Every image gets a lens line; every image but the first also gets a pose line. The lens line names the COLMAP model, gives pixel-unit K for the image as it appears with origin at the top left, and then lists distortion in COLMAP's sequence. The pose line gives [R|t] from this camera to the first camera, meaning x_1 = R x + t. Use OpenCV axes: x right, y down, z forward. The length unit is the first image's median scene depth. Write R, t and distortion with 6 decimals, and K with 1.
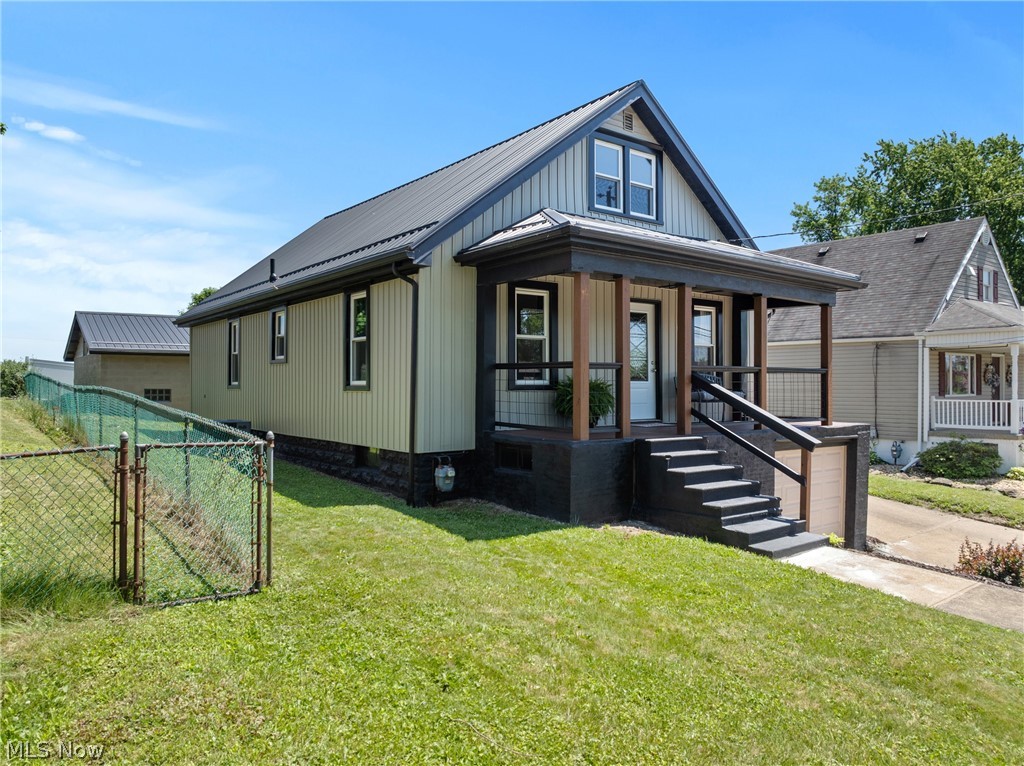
lens RADIAL K [[726.9, 0, 514.1], [0, 726.9, 388.1], [0, 0, 1]] dist [-0.027832, 0.010994]
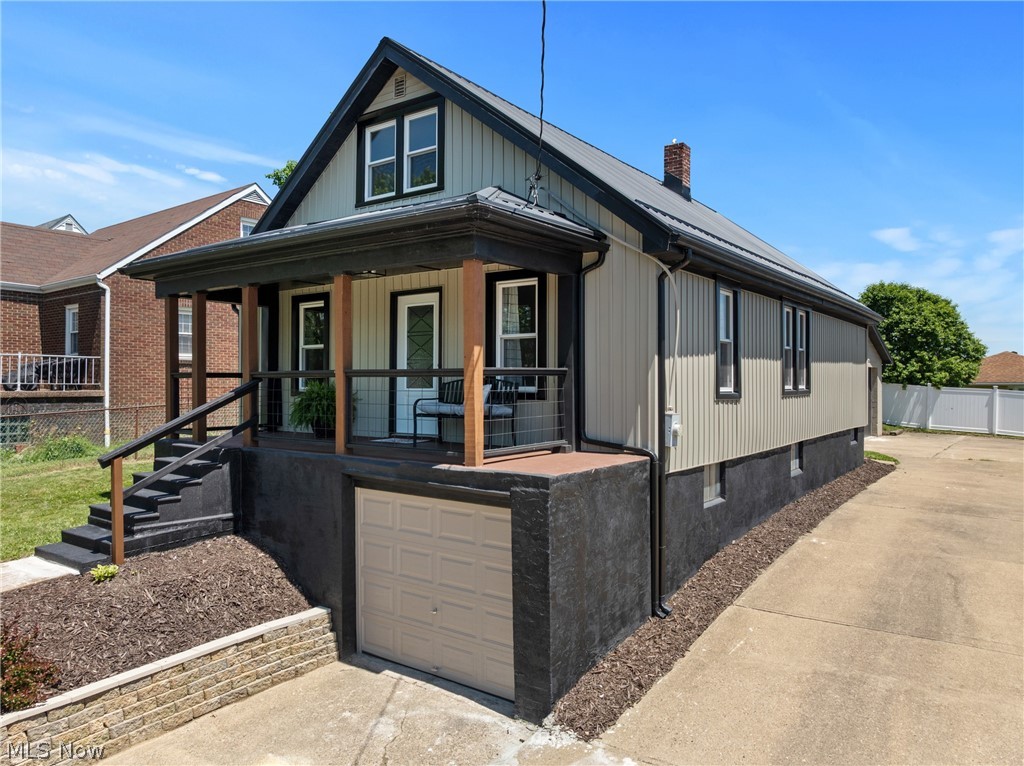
lens RADIAL K [[726.9, 0, 514.3], [0, 726.9, 384.4], [0, 0, 1]] dist [-0.027832, 0.010994]
pose [[0.312129, -0.007435, -0.950010, 1.013826], [-0.008985, 0.999902, -0.010777, -0.007497], [0.949997, 0.011900, 0.312032, 0.868297]]
